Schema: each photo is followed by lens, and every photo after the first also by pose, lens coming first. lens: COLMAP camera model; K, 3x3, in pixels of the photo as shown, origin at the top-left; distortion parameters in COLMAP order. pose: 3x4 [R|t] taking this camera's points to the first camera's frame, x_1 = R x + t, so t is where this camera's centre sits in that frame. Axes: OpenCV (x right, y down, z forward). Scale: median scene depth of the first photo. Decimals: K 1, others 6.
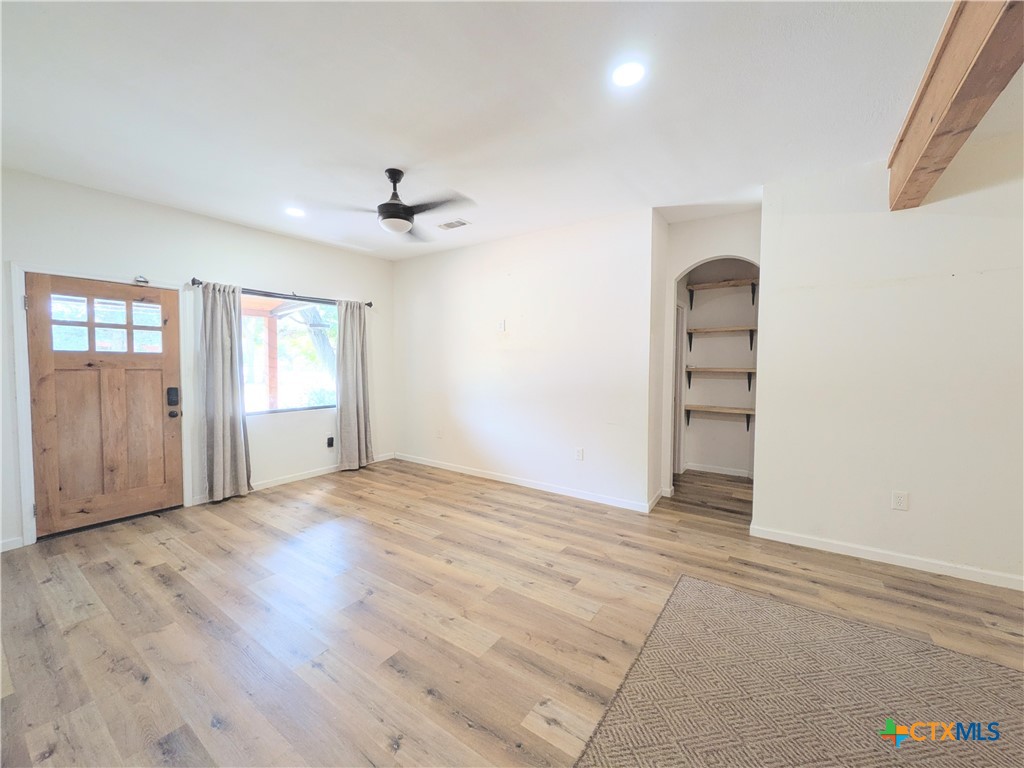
lens RADIAL K [[405.1, 0, 512.6], [0, 405.1, 384.7], [0, 0, 1]] dist [-0.000595, -0.000231]
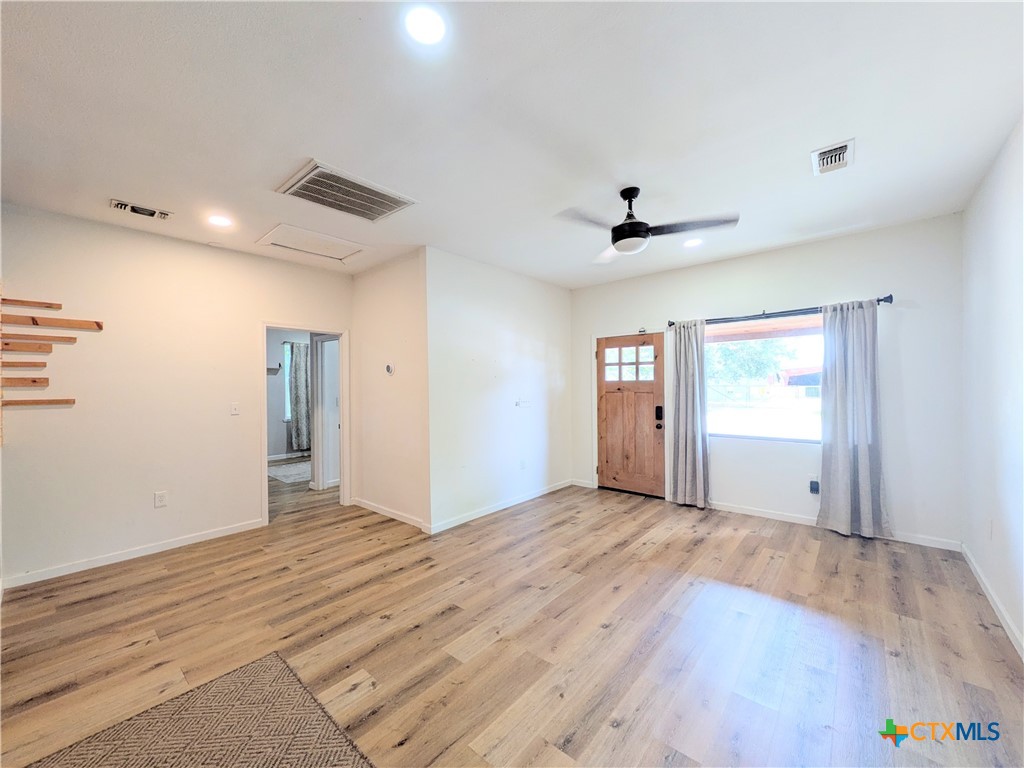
lens RADIAL K [[405.1, 0, 510.4], [0, 405.1, 383.0], [0, 0, 1]] dist [-0.000595, -0.000231]
pose [[-0.101835, -0.005086, -0.994788, 0.595938], [-0.043011, 0.999074, -0.000704, -0.052402], [0.993871, 0.042715, -0.101960, 0.726502]]
